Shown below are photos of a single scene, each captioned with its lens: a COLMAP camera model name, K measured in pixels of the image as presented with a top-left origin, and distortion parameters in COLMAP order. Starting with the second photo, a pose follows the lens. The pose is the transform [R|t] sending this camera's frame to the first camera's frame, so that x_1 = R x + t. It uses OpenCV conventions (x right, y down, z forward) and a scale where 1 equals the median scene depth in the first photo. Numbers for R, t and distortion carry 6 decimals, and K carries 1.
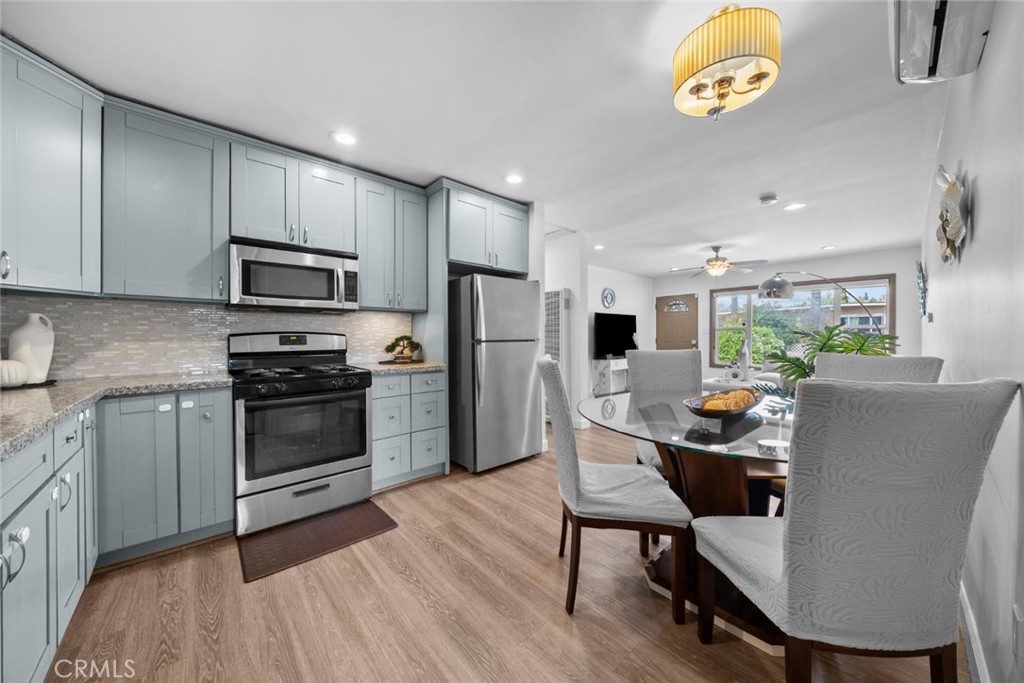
lens RADIAL K [[352.4, 0, 510.5], [0, 352.4, 336.5], [0, 0, 1]] dist [-0.002499, -0.000212]
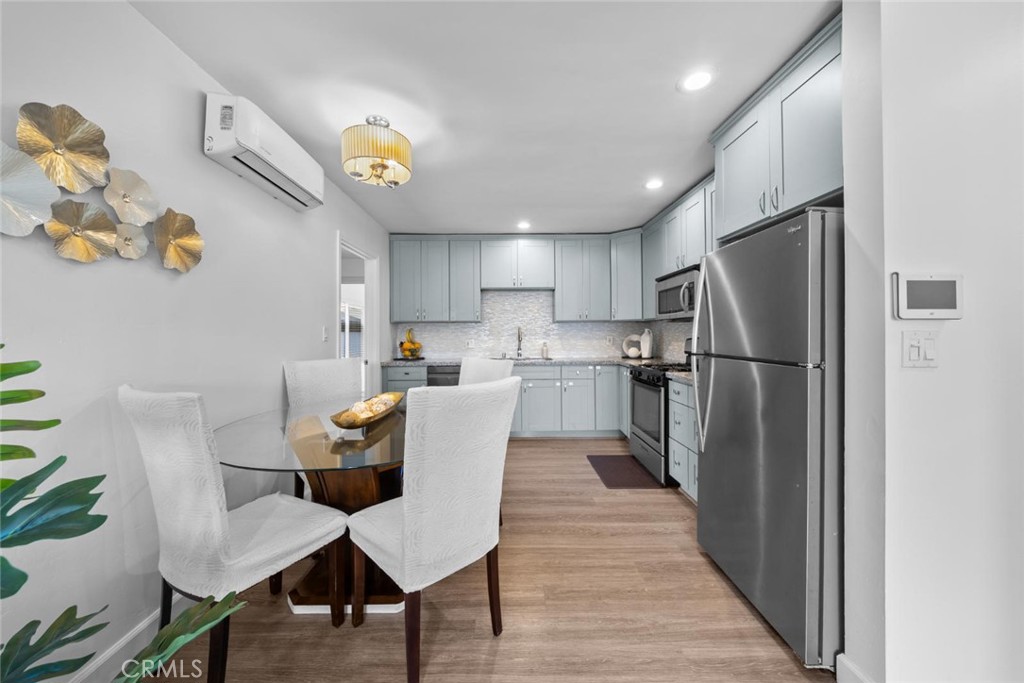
lens RADIAL K [[352.4, 0, 511.2], [0, 352.4, 333.6], [0, 0, 1]] dist [-0.002499, -0.000212]
pose [[-0.650606, 0.008430, -0.759369, 0.801184], [0.005851, 0.999964, 0.006088, -0.040023], [0.759393, -0.000482, -0.650632, 1.400034]]
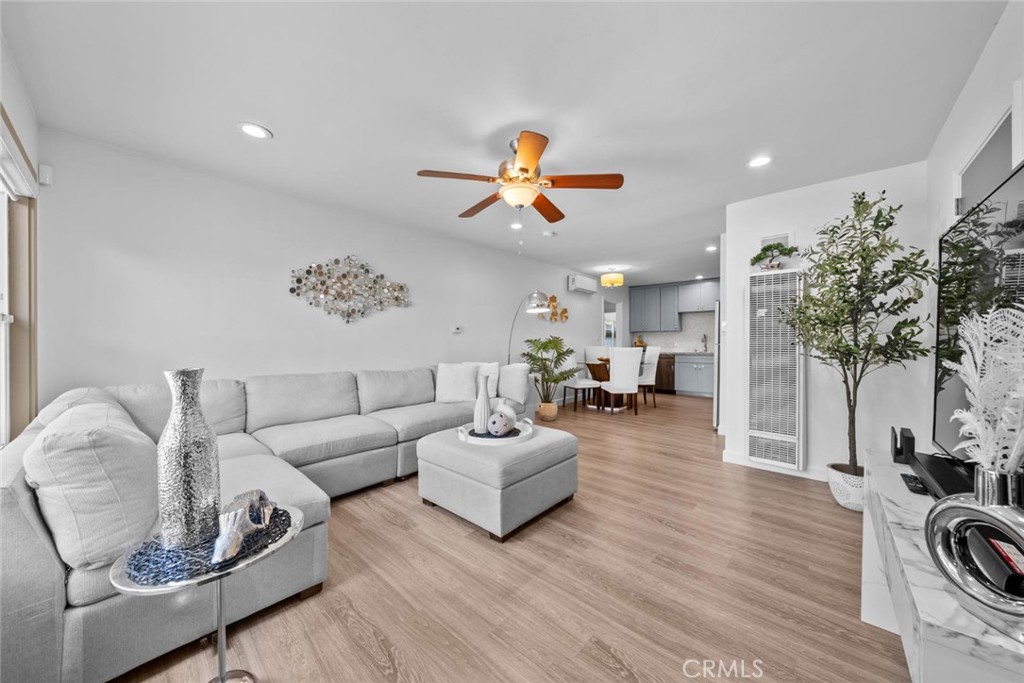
lens RADIAL K [[352.4, 0, 512.0], [0, 352.4, 341.6], [0, 0, 1]] dist [-0.002499, -0.000212]
pose [[-0.992224, 0.004652, -0.124380, 1.400936], [0.004078, 0.999980, 0.004874, -0.017192], [0.124401, 0.004329, -0.992223, 3.037704]]
